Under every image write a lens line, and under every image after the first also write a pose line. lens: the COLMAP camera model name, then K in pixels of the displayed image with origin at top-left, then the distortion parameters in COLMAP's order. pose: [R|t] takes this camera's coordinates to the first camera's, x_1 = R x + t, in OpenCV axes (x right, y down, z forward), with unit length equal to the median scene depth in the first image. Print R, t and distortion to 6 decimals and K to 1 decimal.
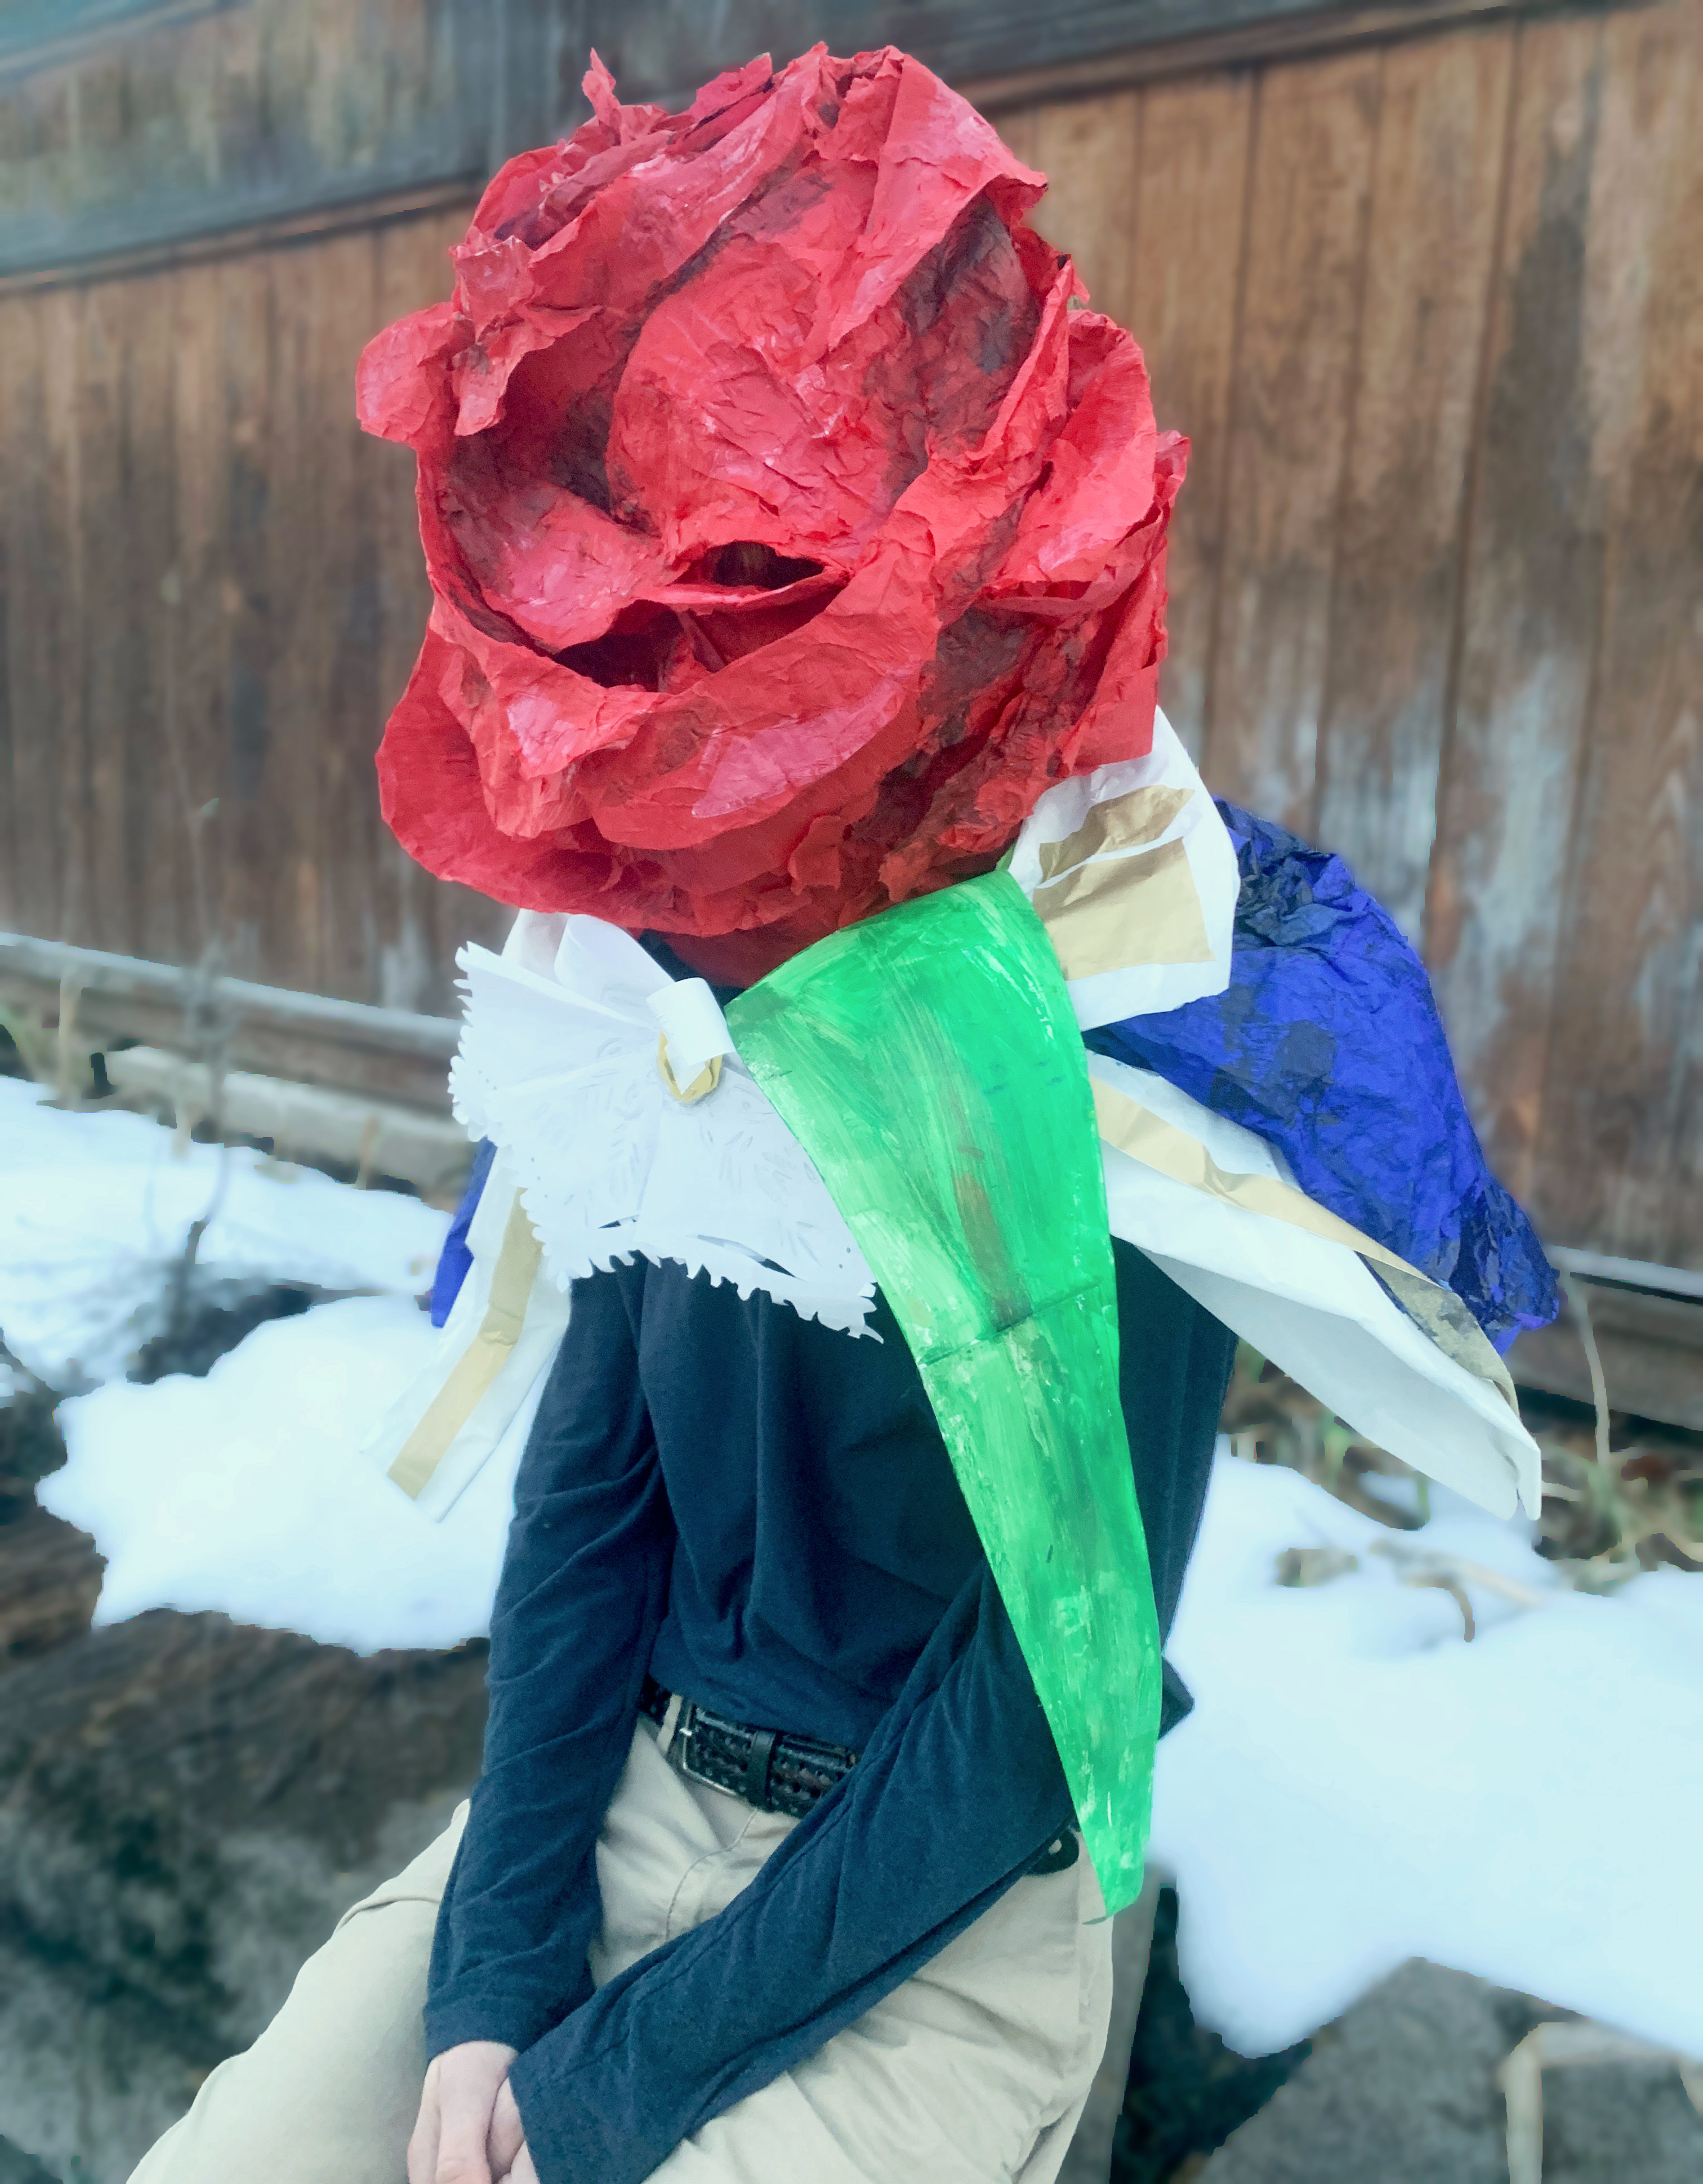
lens RADIAL K [[1857.1, 0, 850.7], [0, 1857.1, 1119.1], [0, 0, 1]] dist [0.093906, -0.160055]
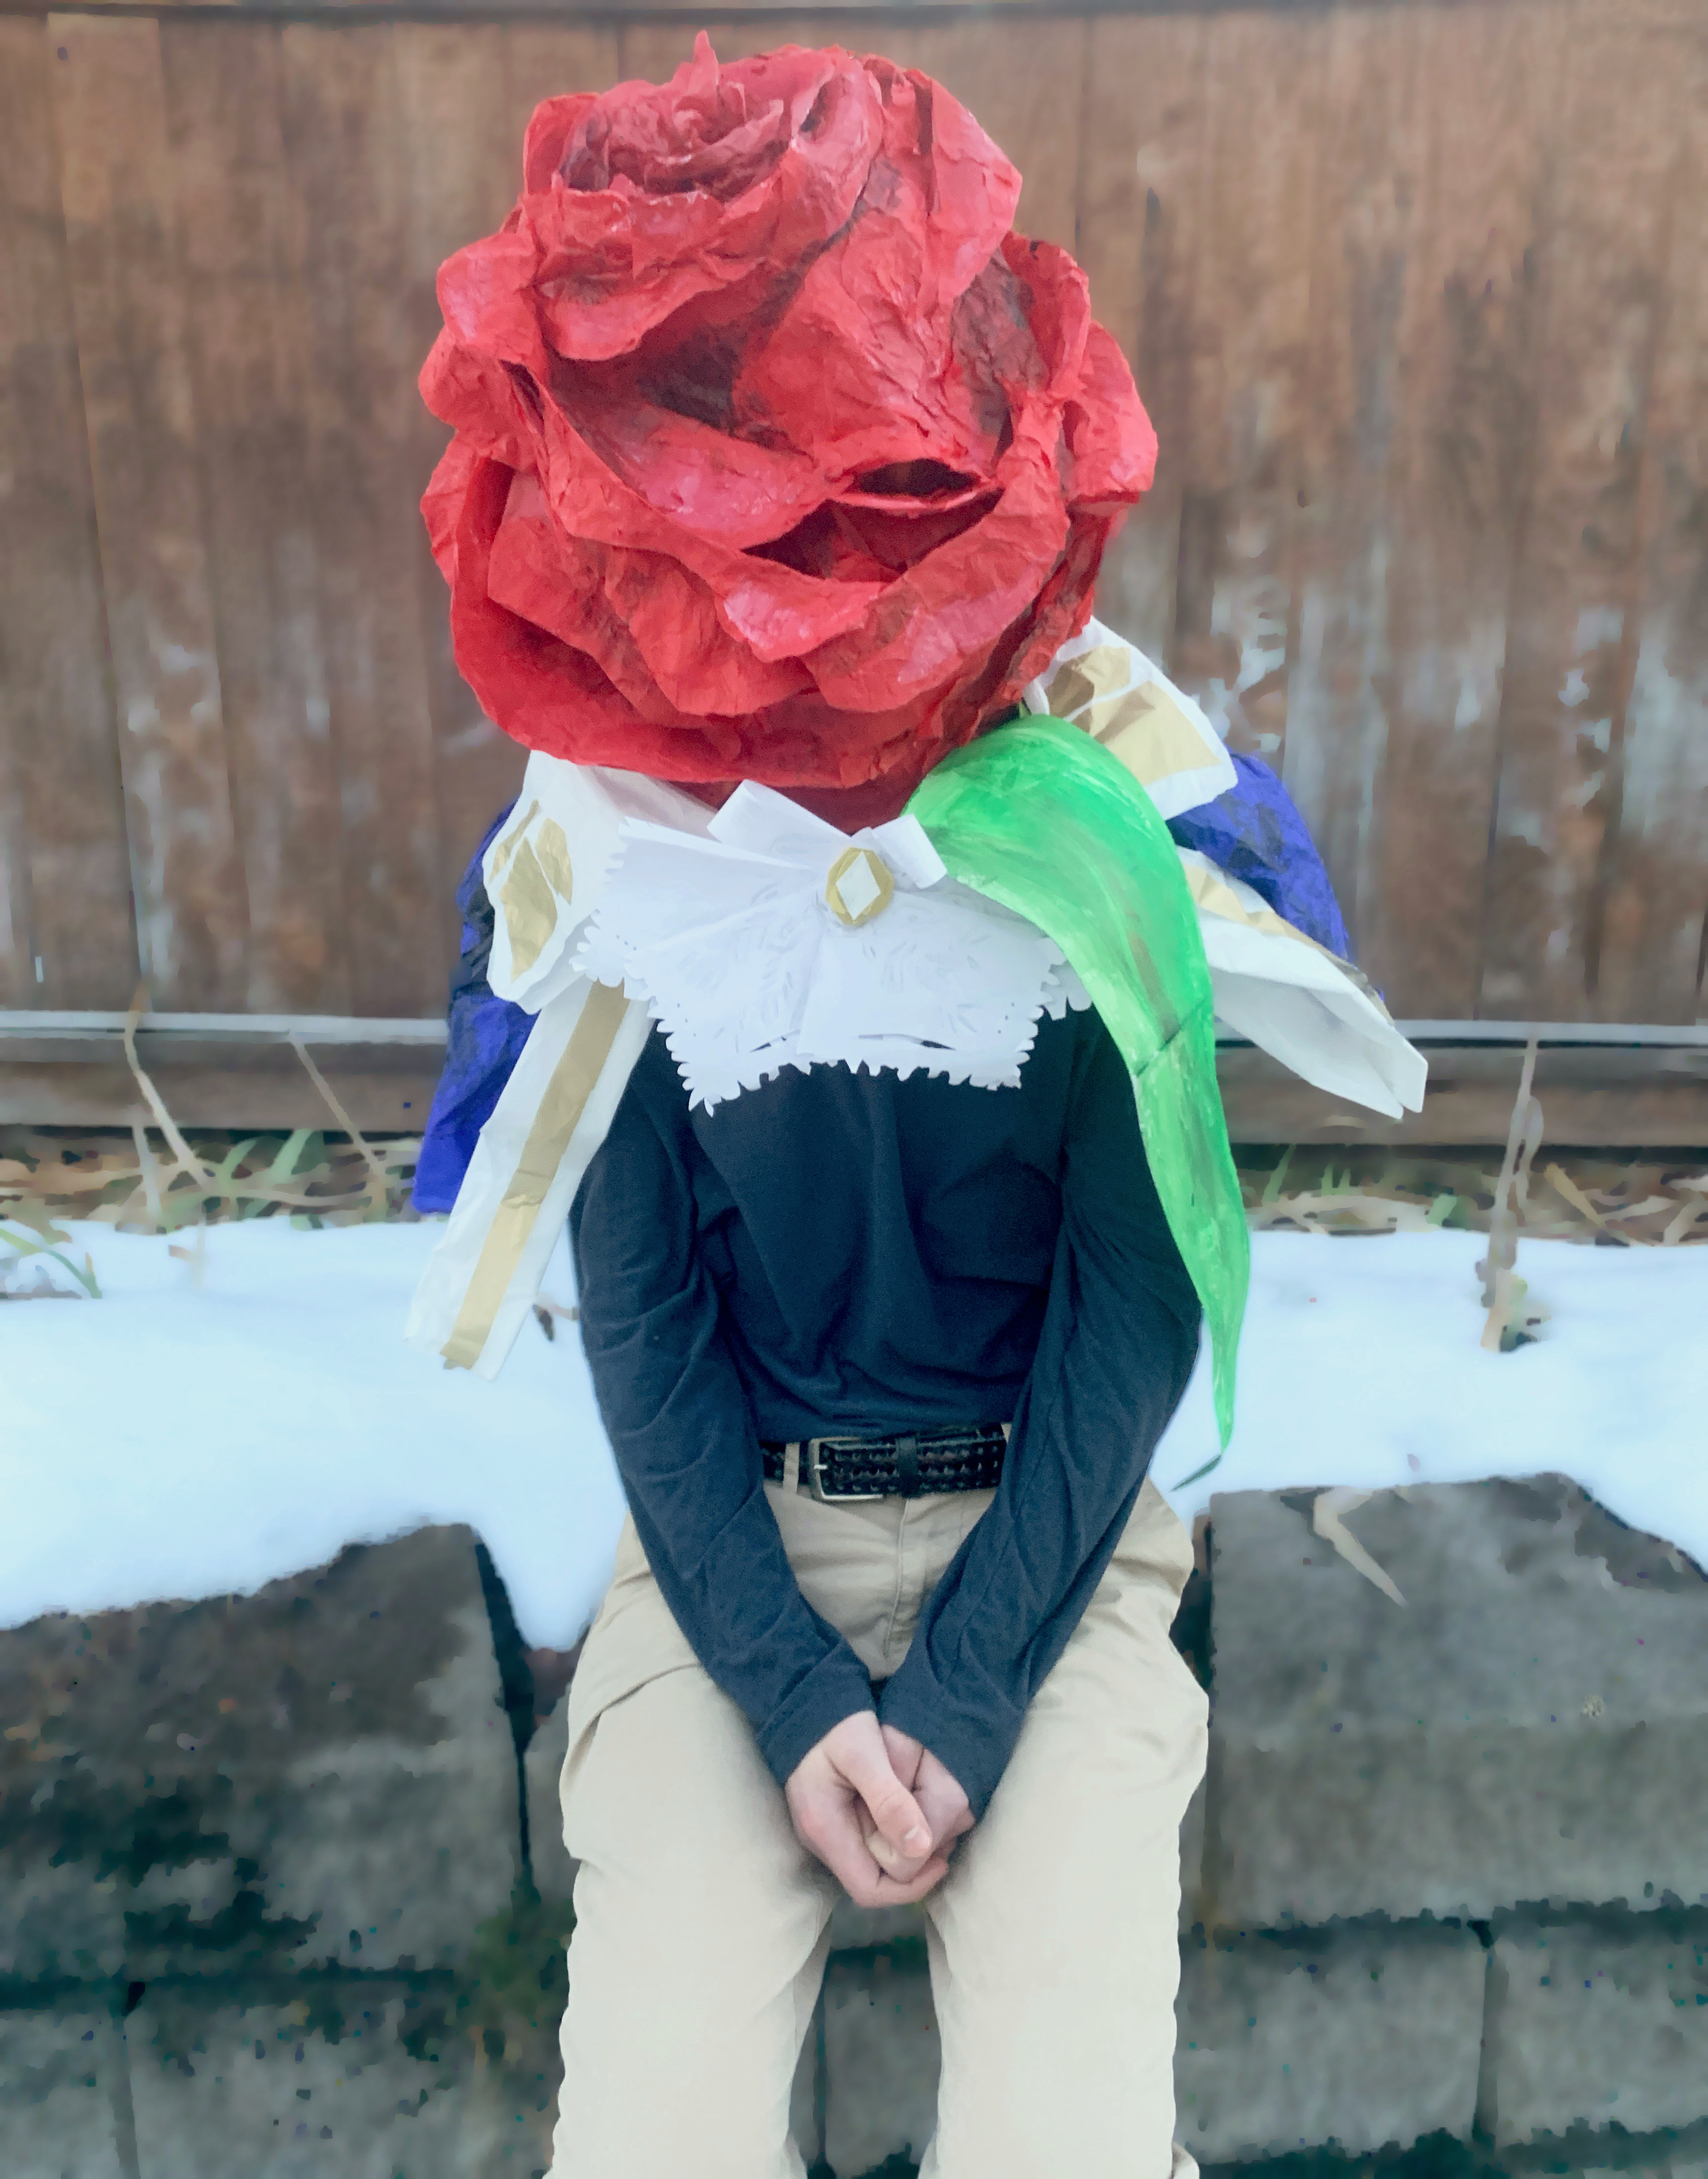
lens RADIAL K [[1852.9, 0, 853.2], [0, 1852.9, 1116.5], [0, 0, 1]] dist [0.093906, -0.160055]
pose [[0.808076, -0.185213, 0.559205, -0.860933], [0.166527, 0.982389, 0.084736, 0.011953], [-0.565051, 0.024649, 0.824688, -0.000320]]
